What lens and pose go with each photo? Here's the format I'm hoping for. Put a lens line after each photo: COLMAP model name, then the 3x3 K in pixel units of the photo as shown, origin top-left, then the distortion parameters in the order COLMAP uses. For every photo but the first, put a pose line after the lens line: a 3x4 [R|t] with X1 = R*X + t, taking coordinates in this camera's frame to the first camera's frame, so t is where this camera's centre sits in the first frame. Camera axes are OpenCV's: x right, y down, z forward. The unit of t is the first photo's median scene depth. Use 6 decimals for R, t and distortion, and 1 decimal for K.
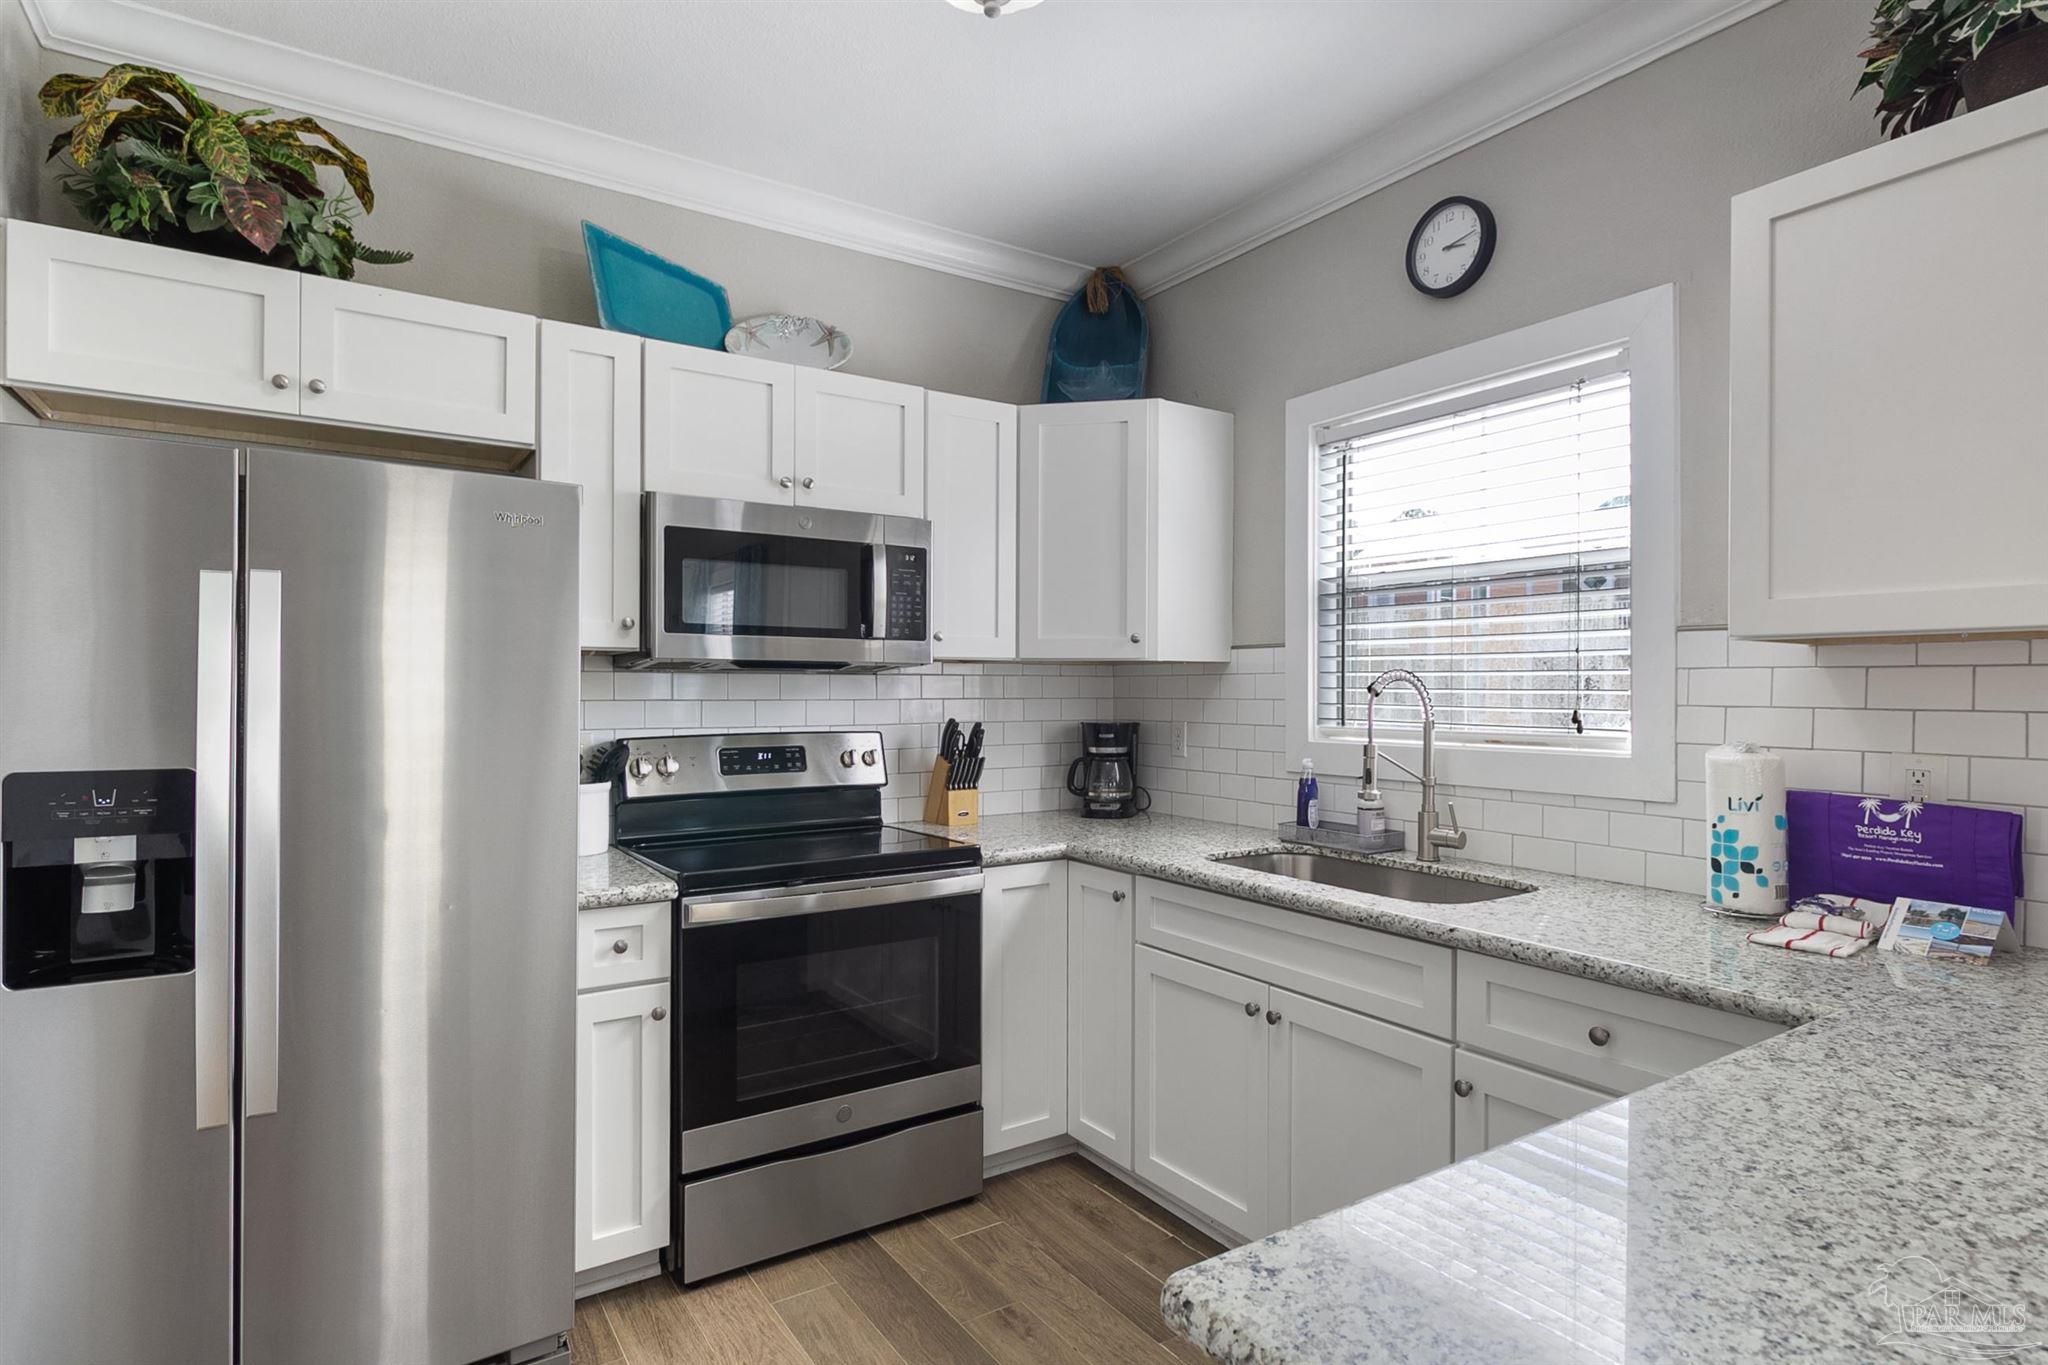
lens RADIAL K [[1066.6, 0, 1034.0], [0, 1066.6, 687.4], [0, 0, 1]] dist [-0.003507, -0.002345]
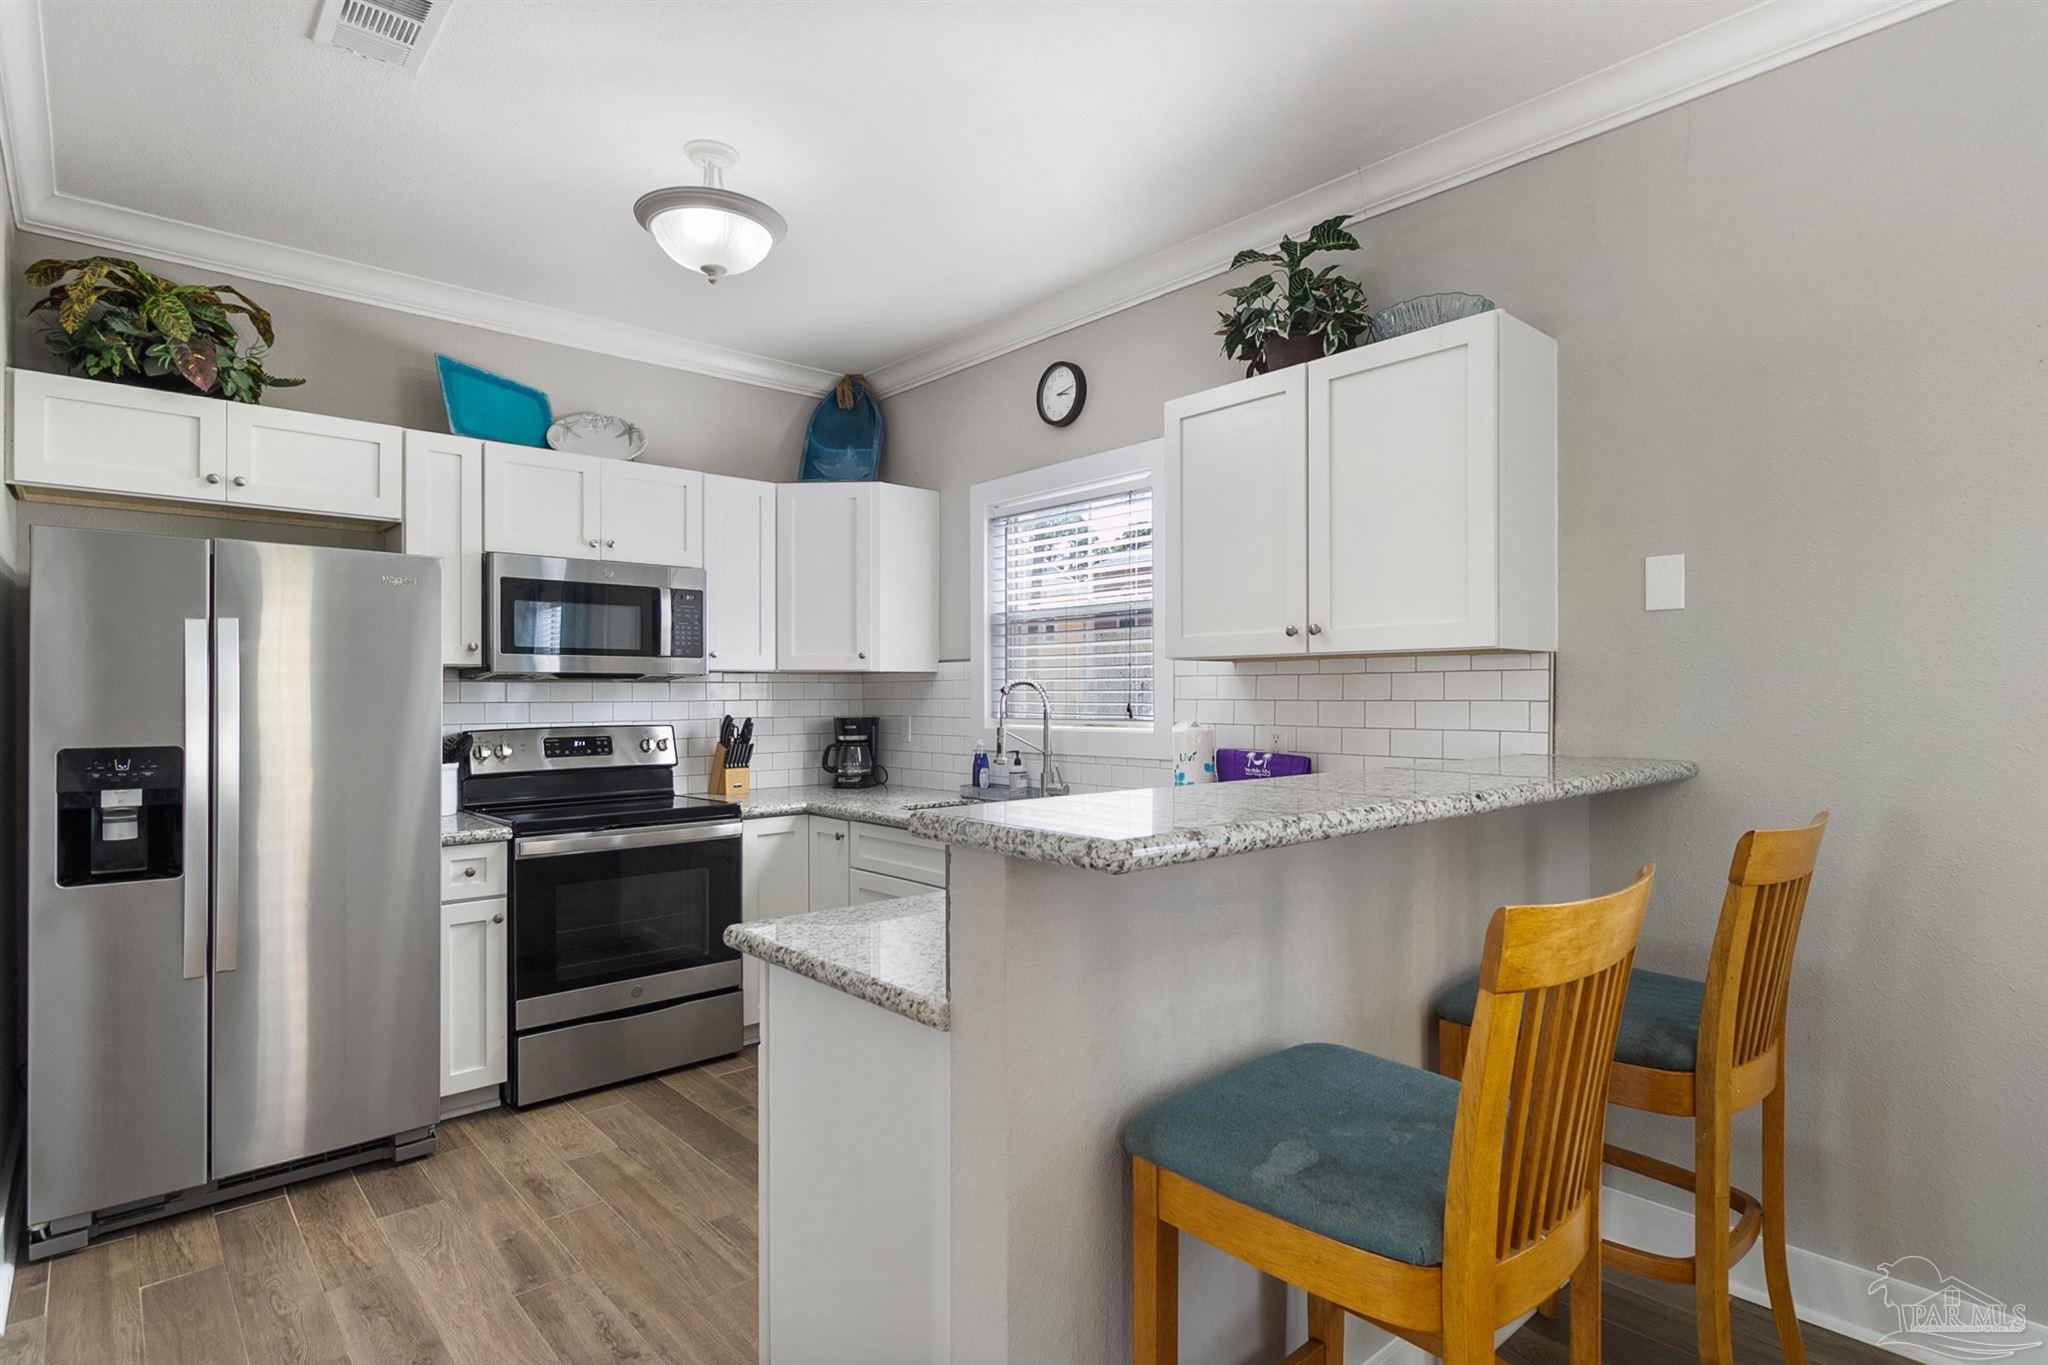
lens RADIAL K [[1066.6, 0, 1056.3], [0, 1066.6, 687.8], [0, 0, 1]] dist [-0.003507, -0.002345]
pose [[0.987778, -0.006118, 0.155749, 0.152341], [0.006904, 0.999966, -0.004506, 0.004850], [-0.155716, 0.005526, 0.987786, -0.484495]]
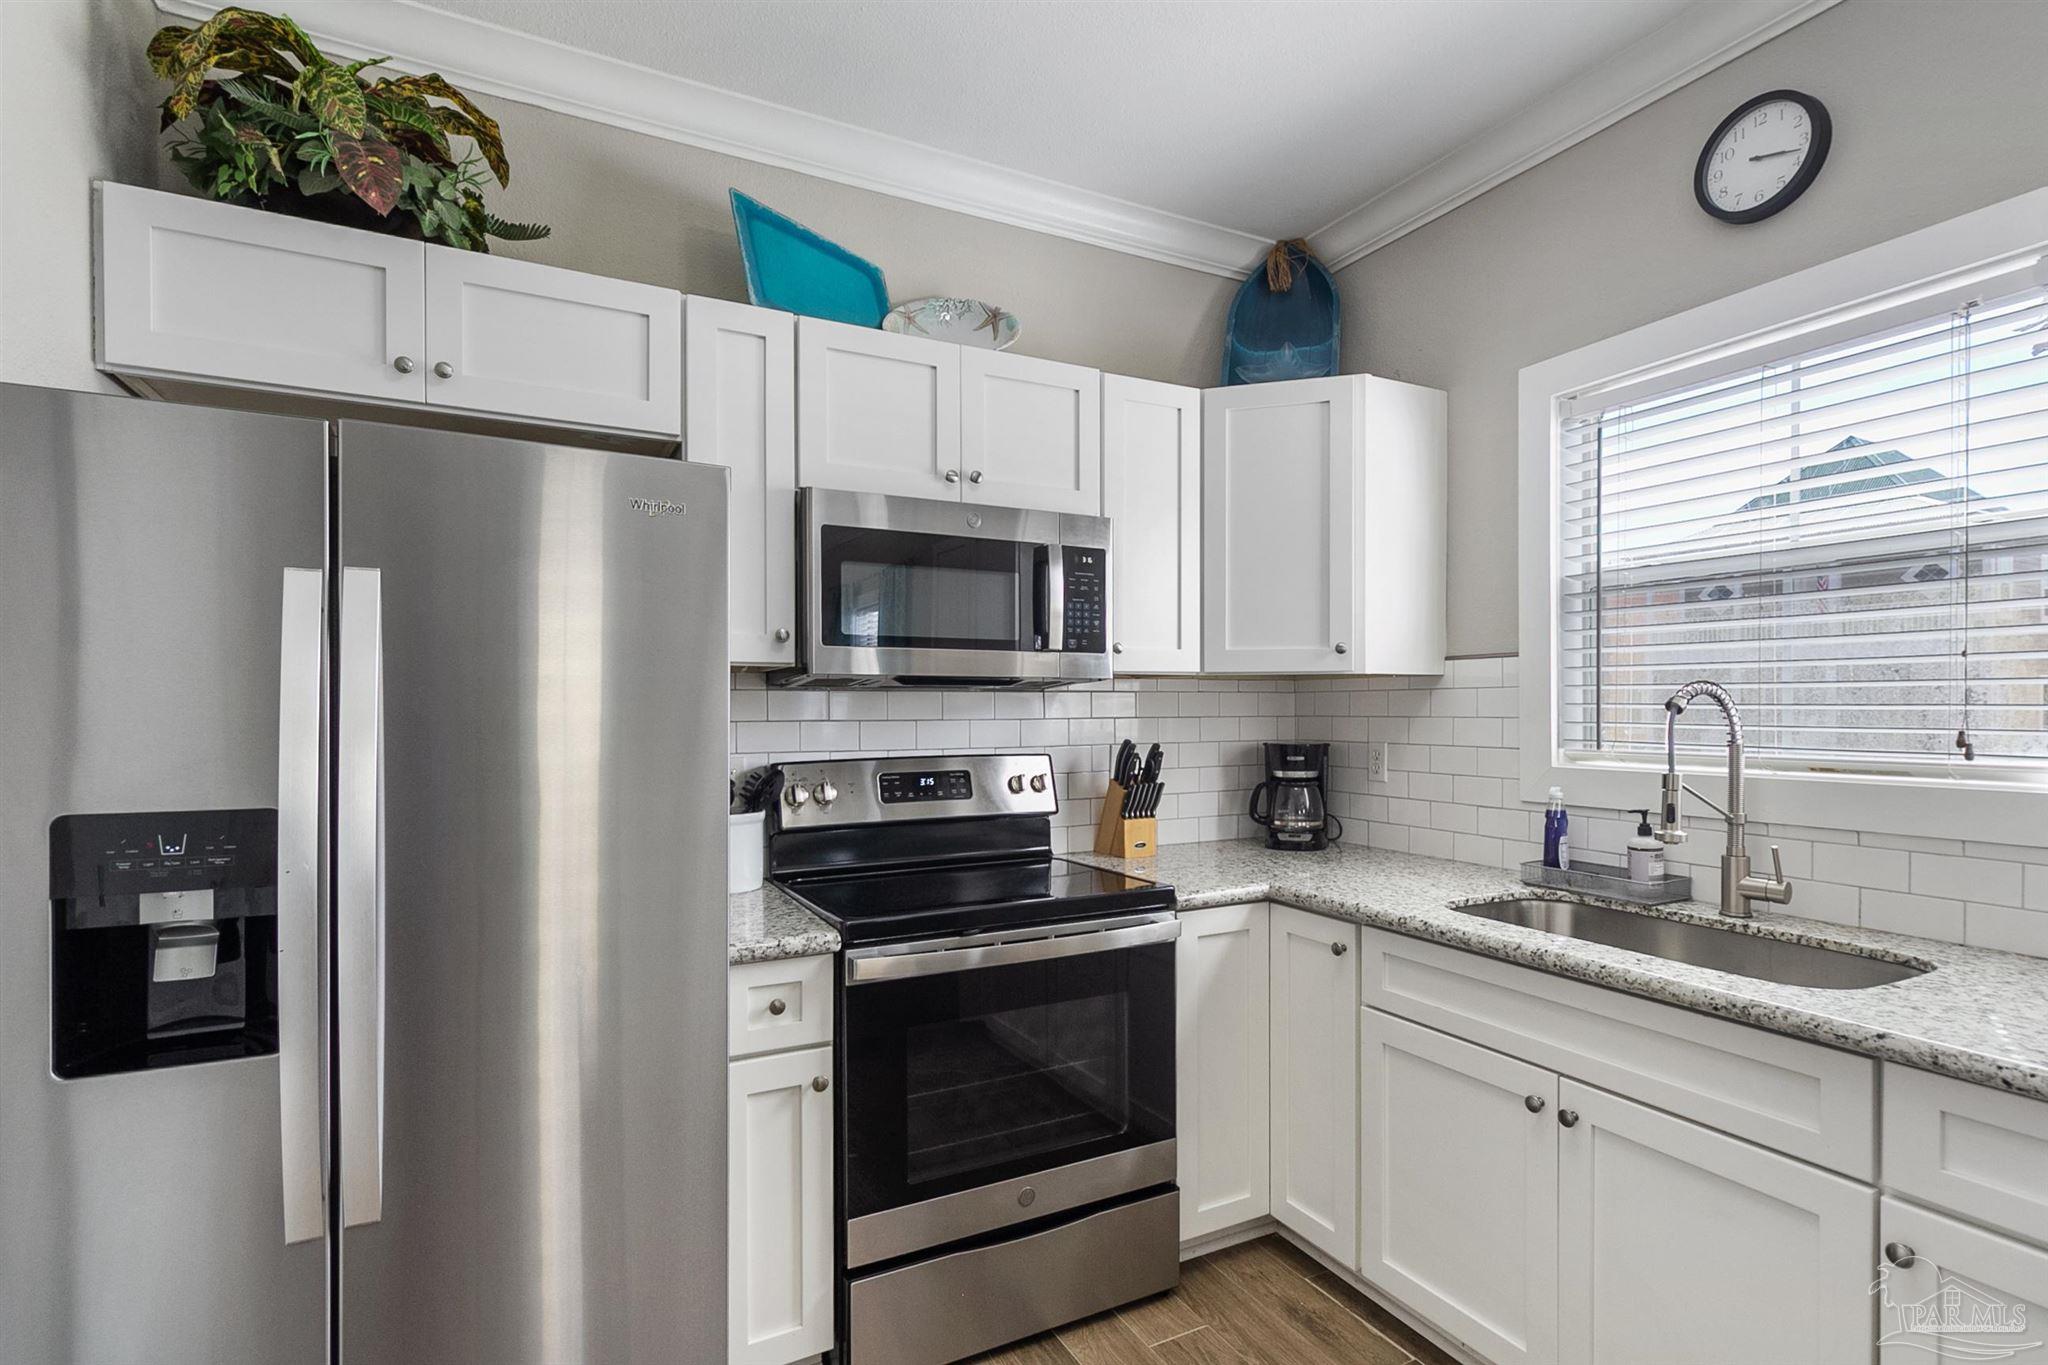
lens RADIAL K [[979.3, 0, 1030.0], [0, 979.3, 710.9], [0, 0, 1]] dist [0.000698, -0.003117]
pose [[0.993912, -0.003853, -0.110108, -0.083800], [0.004583, 0.999969, 0.006378, -0.000982], [0.110080, -0.006843, 0.993899, 0.204819]]
